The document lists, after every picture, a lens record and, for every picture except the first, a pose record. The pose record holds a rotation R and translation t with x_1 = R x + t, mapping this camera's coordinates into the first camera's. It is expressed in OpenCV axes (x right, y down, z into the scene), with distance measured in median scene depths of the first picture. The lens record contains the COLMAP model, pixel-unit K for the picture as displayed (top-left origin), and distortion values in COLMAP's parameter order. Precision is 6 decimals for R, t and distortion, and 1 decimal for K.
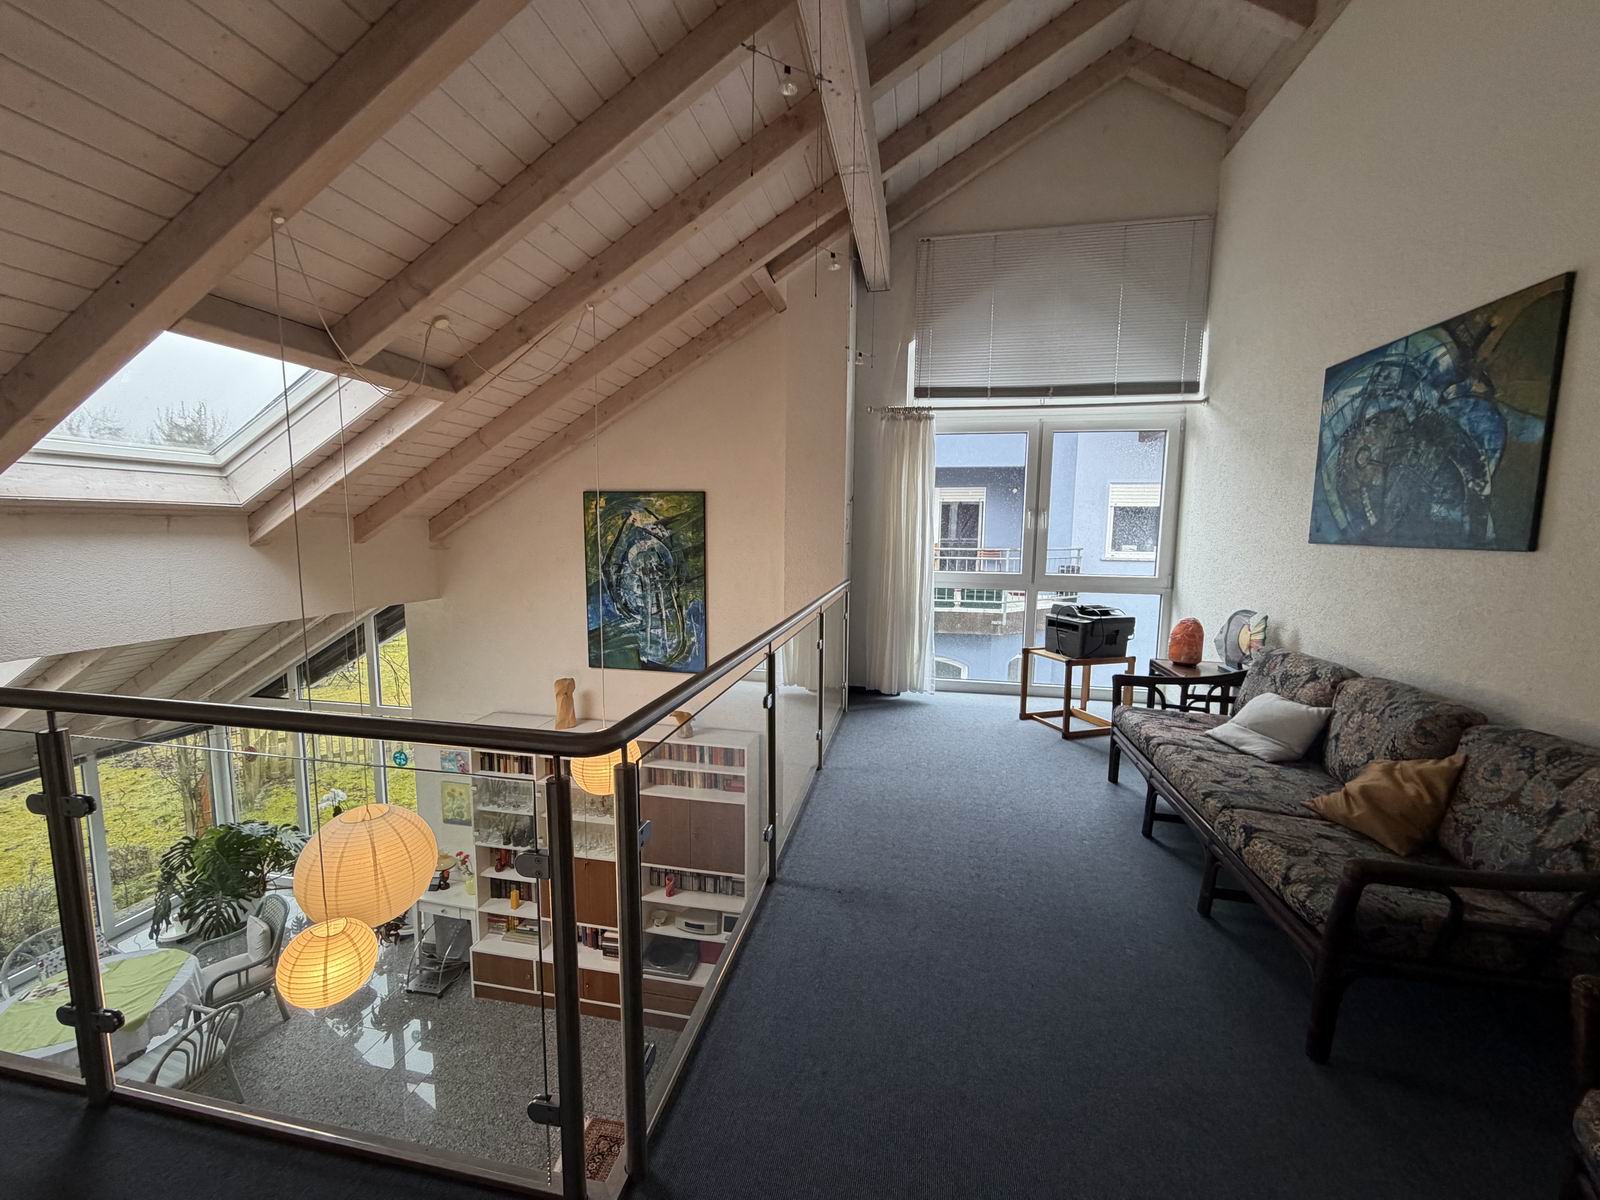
lens RADIAL K [[636.8, 0, 802.2], [0, 636.8, 604.3], [0, 0, 1]] dist [-0.000228, 0.000303]
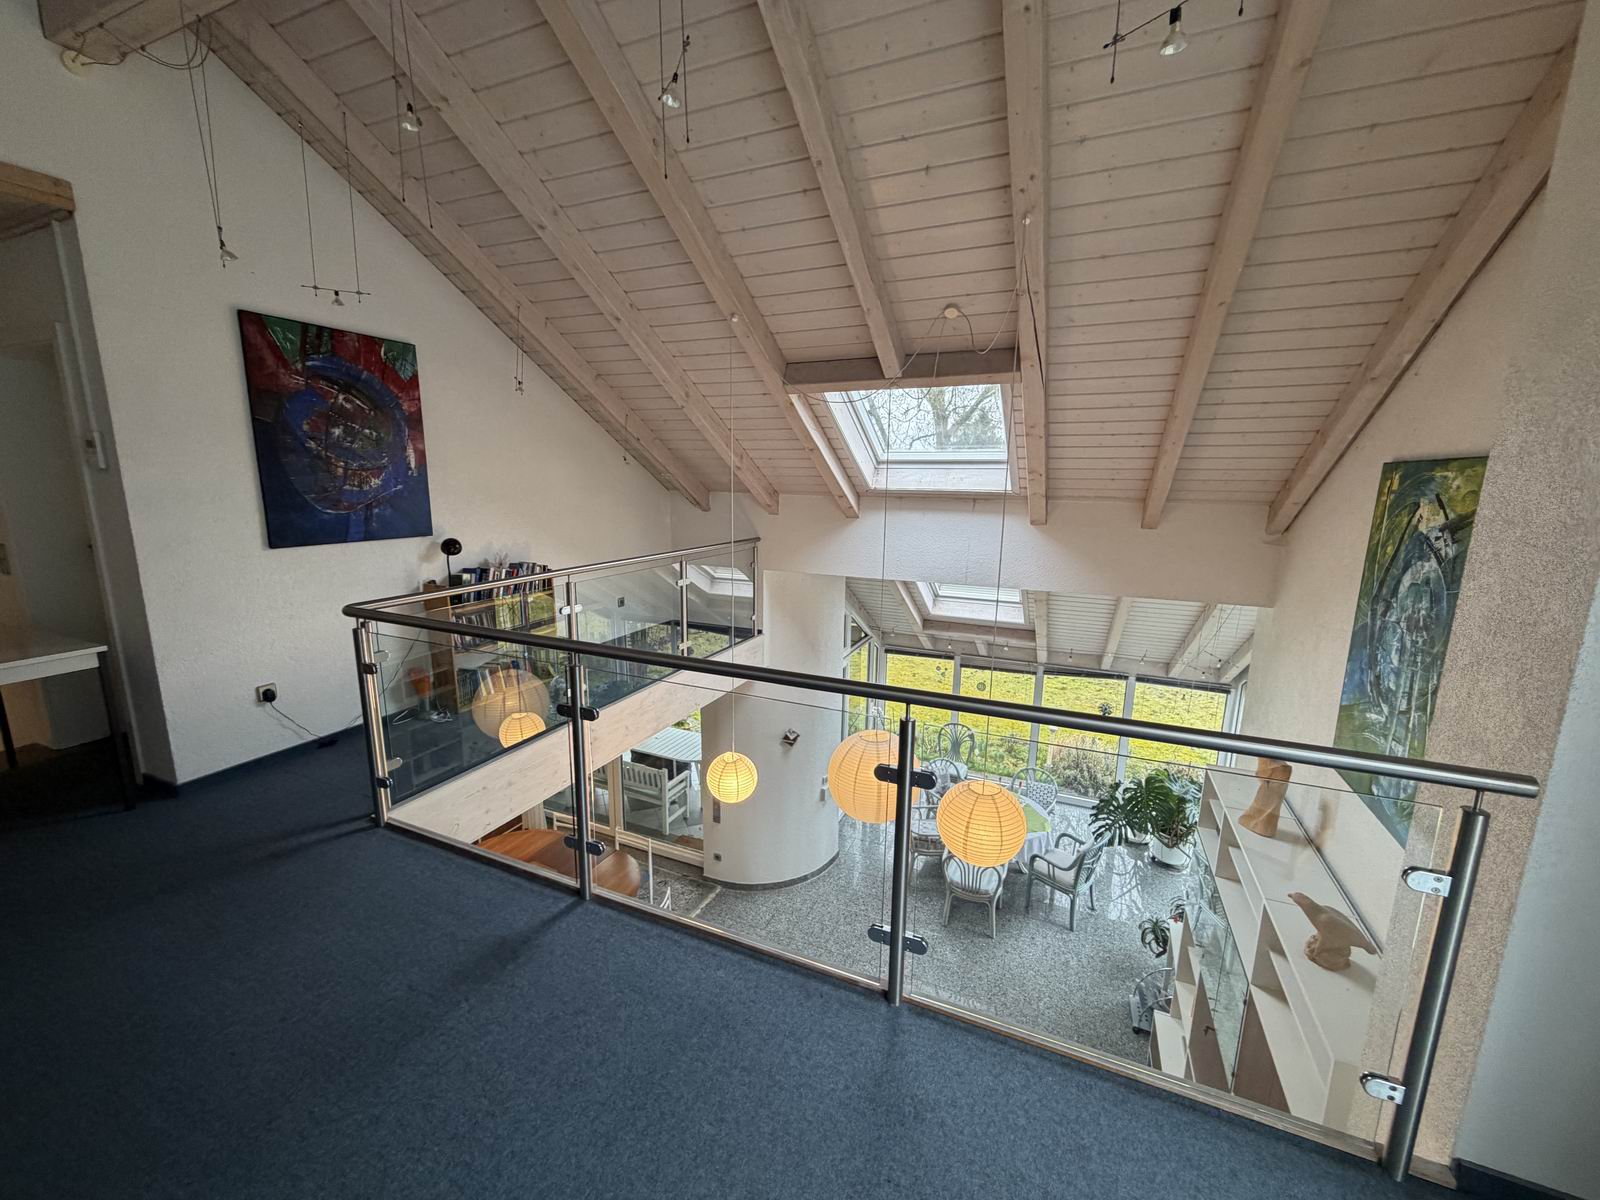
lens RADIAL K [[636.8, 0, 797.5], [0, 636.8, 601.3], [0, 0, 1]] dist [-0.000228, 0.000303]
pose [[-0.213097, 0.171610, -0.961842, 0.319412], [-0.132595, 0.970266, 0.202489, -0.104759], [0.967992, 0.170685, -0.184006, 0.627711]]
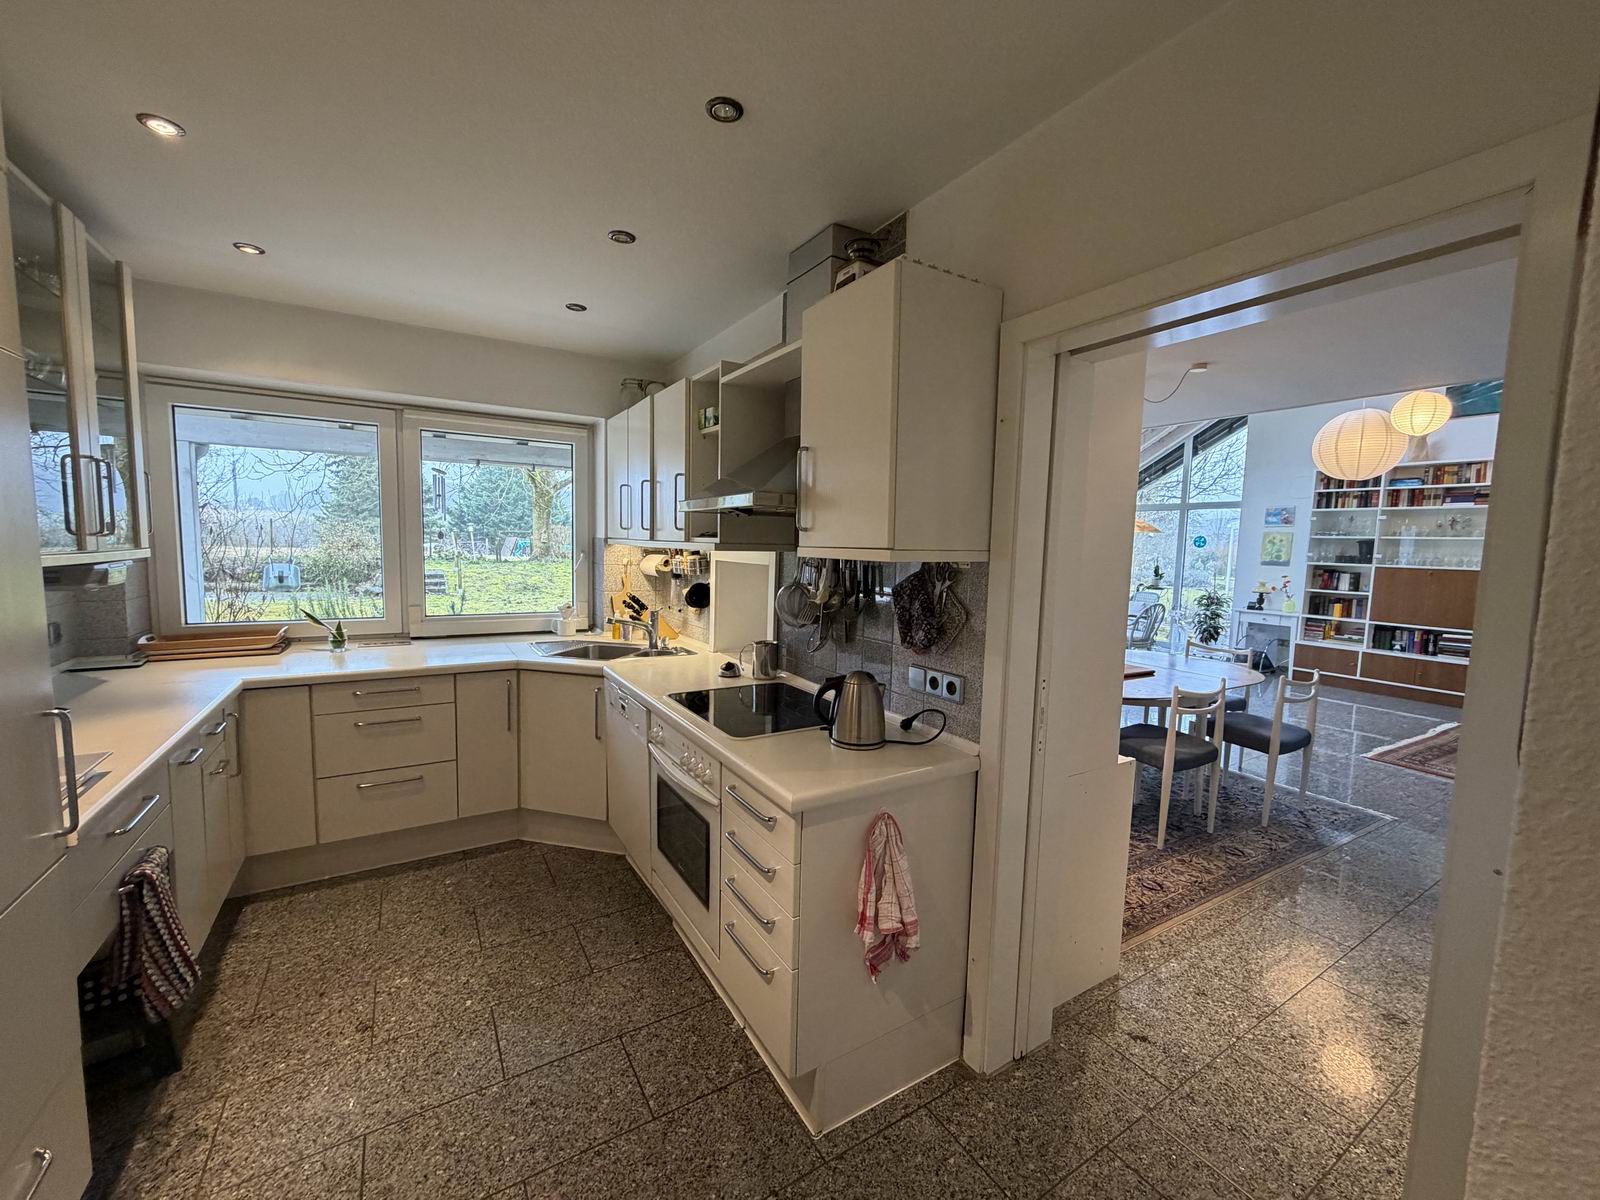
lens RADIAL K [[636.8, 0, 800.0], [0, 636.8, 595.4], [0, 0, 1]] dist [-0.000228, 0.000303]
pose [[0.677505, 0.067811, -0.732386, -0.260524], [-0.101604, 0.994823, -0.001880, 0.577192], [0.728467, 0.075687, 0.680887, -0.711212]]
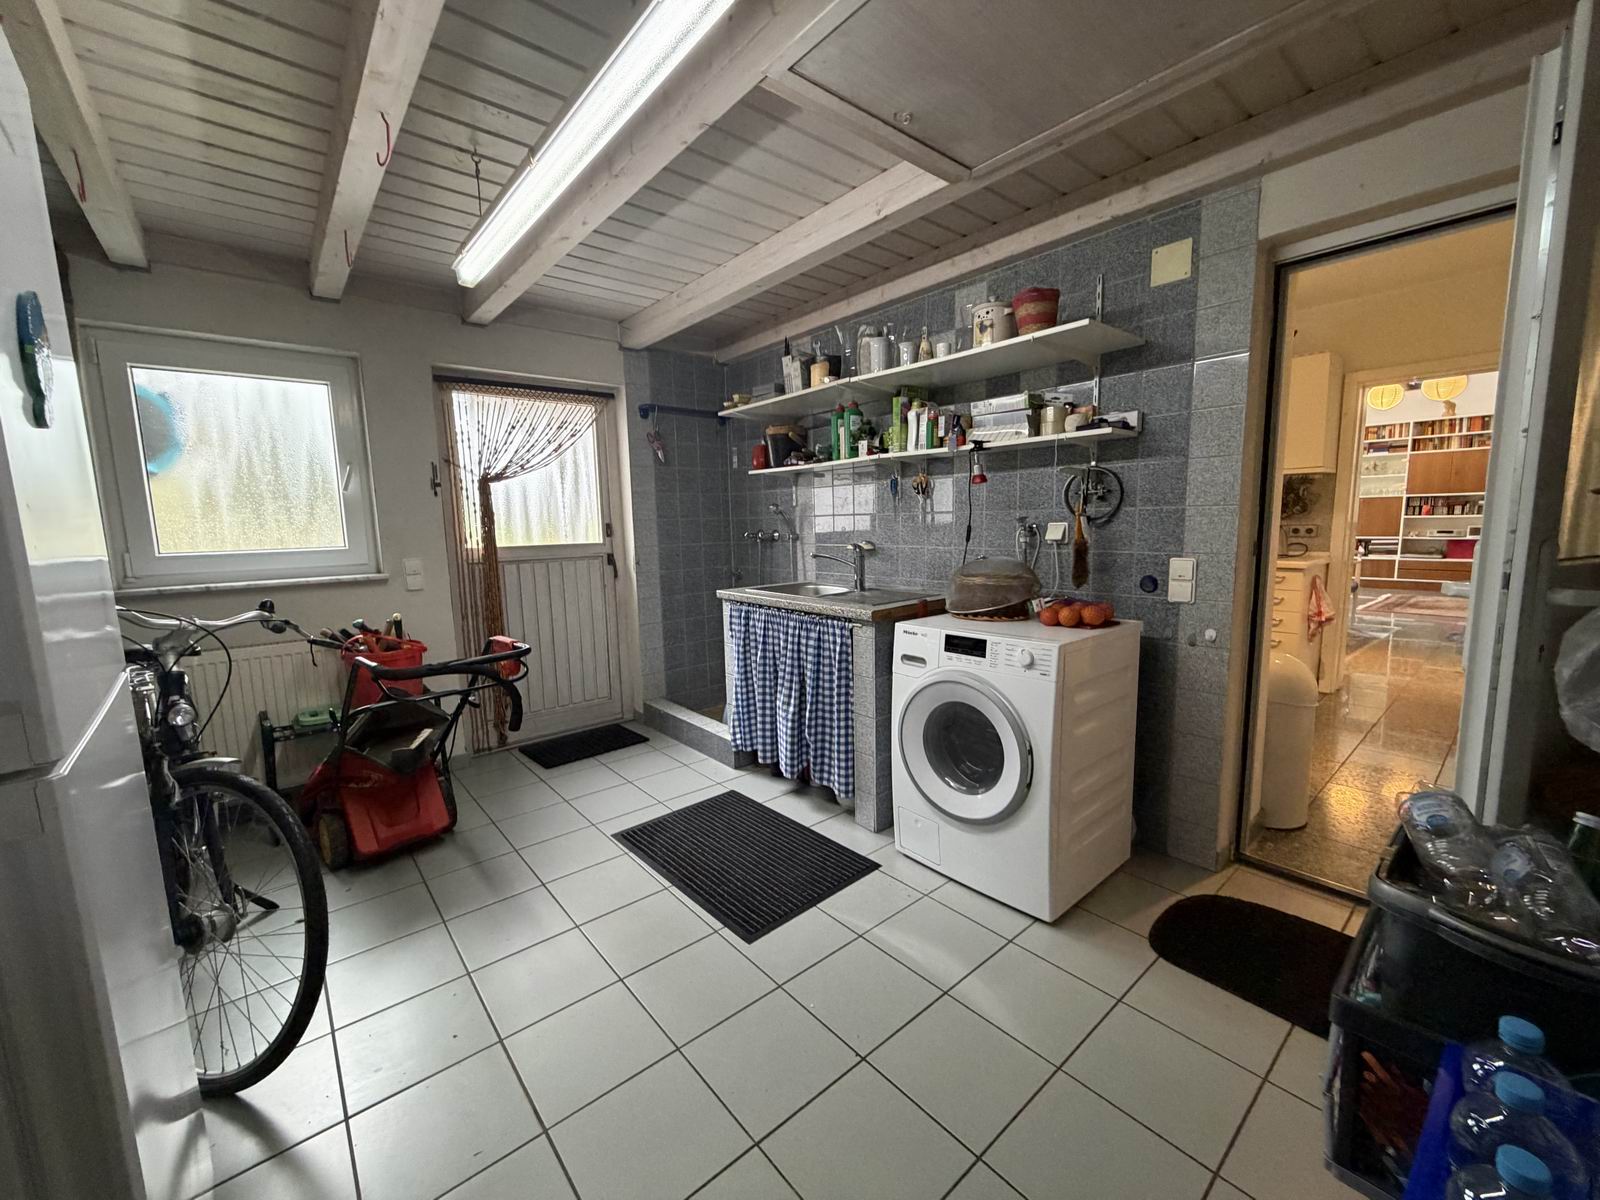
lens RADIAL K [[636.8, 0, 799.8], [0, 636.8, 596.2], [0, 0, 1]] dist [-0.000228, 0.000303]
pose [[0.781939, 0.046696, -0.621603, -0.453445], [-0.040982, 0.998884, 0.023485, 0.707148], [0.622006, 0.007111, 0.782980, -1.434402]]
